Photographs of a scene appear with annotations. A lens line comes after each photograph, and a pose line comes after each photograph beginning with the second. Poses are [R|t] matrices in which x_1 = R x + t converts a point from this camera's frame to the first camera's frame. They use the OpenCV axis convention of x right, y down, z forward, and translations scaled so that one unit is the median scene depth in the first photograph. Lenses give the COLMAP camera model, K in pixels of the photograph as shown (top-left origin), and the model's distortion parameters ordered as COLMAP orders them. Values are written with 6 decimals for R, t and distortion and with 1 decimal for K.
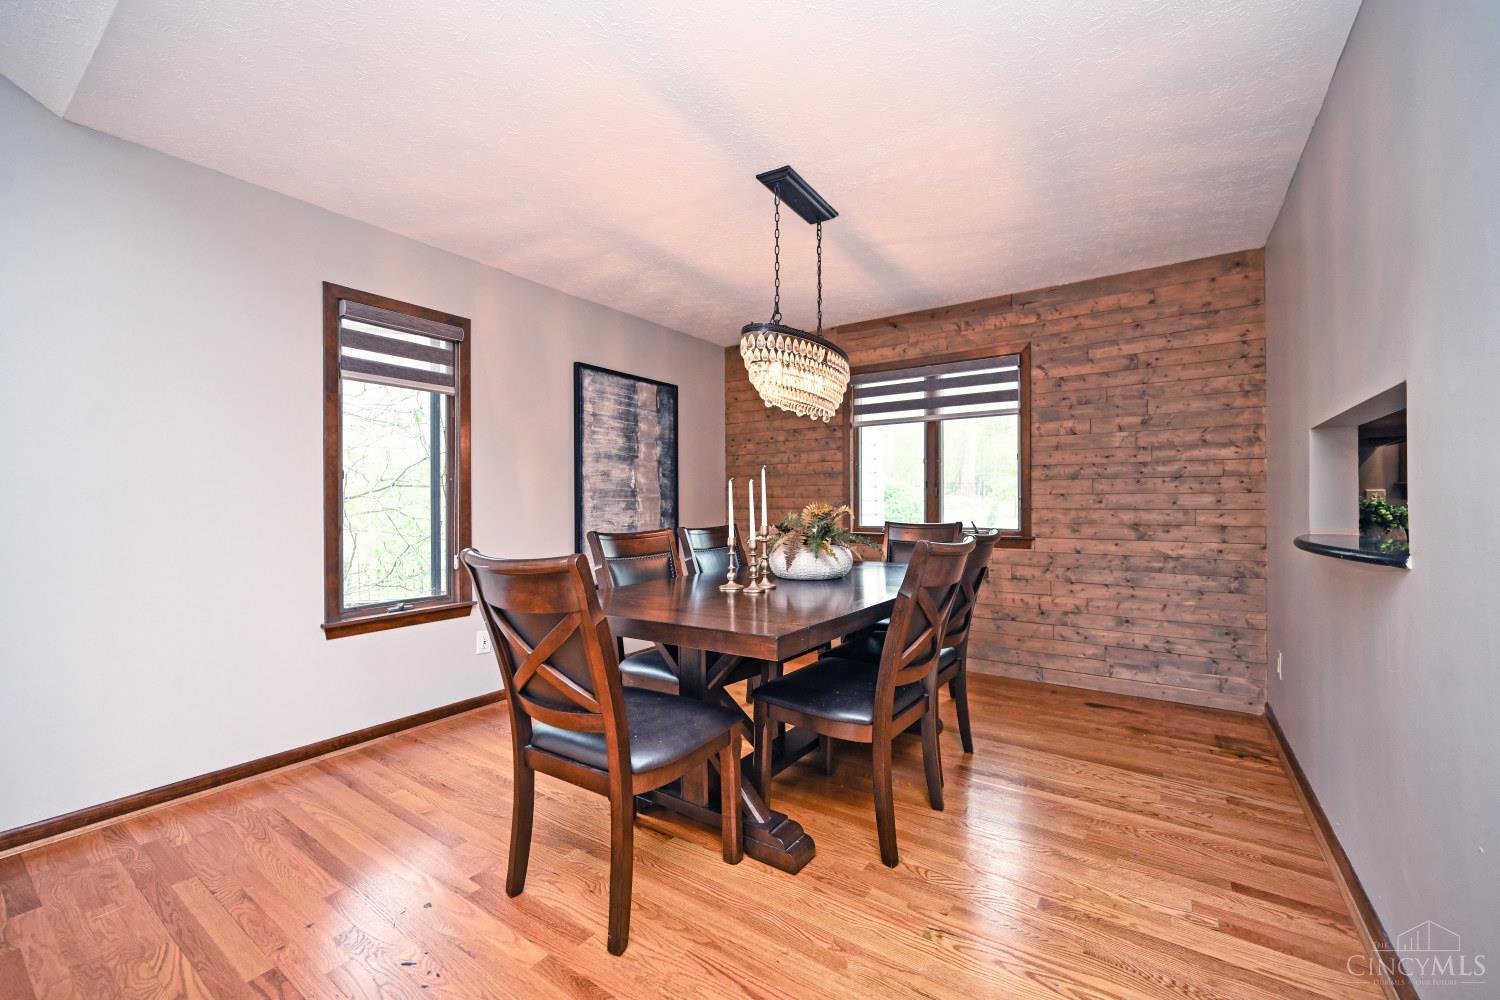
lens RADIAL K [[592.5, 0, 750.4], [0, 592.5, 501.4], [0, 0, 1]] dist [-0.002168, 0.000004]
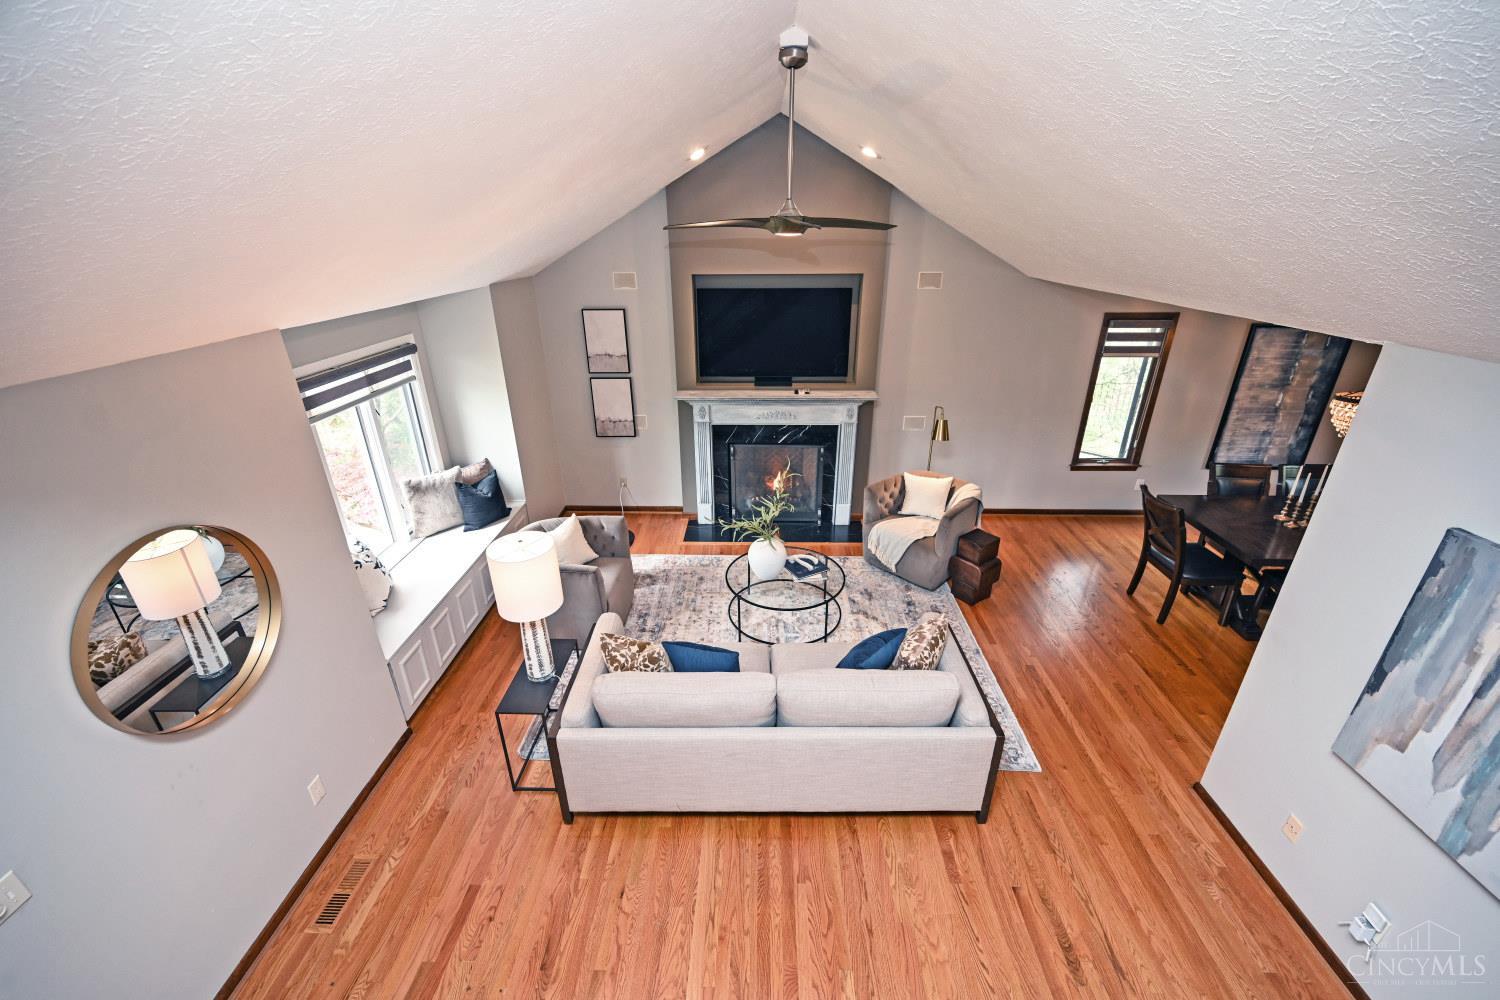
lens RADIAL K [[592.5, 0, 743.2], [0, 592.5, 493.5], [0, 0, 1]] dist [-0.002168, 0.000004]
pose [[0.532332, 0.341509, -0.774593, 0.370957], [0.012535, 0.911735, 0.410588, -0.552147], [0.846443, -0.228279, 0.481065, -1.039106]]
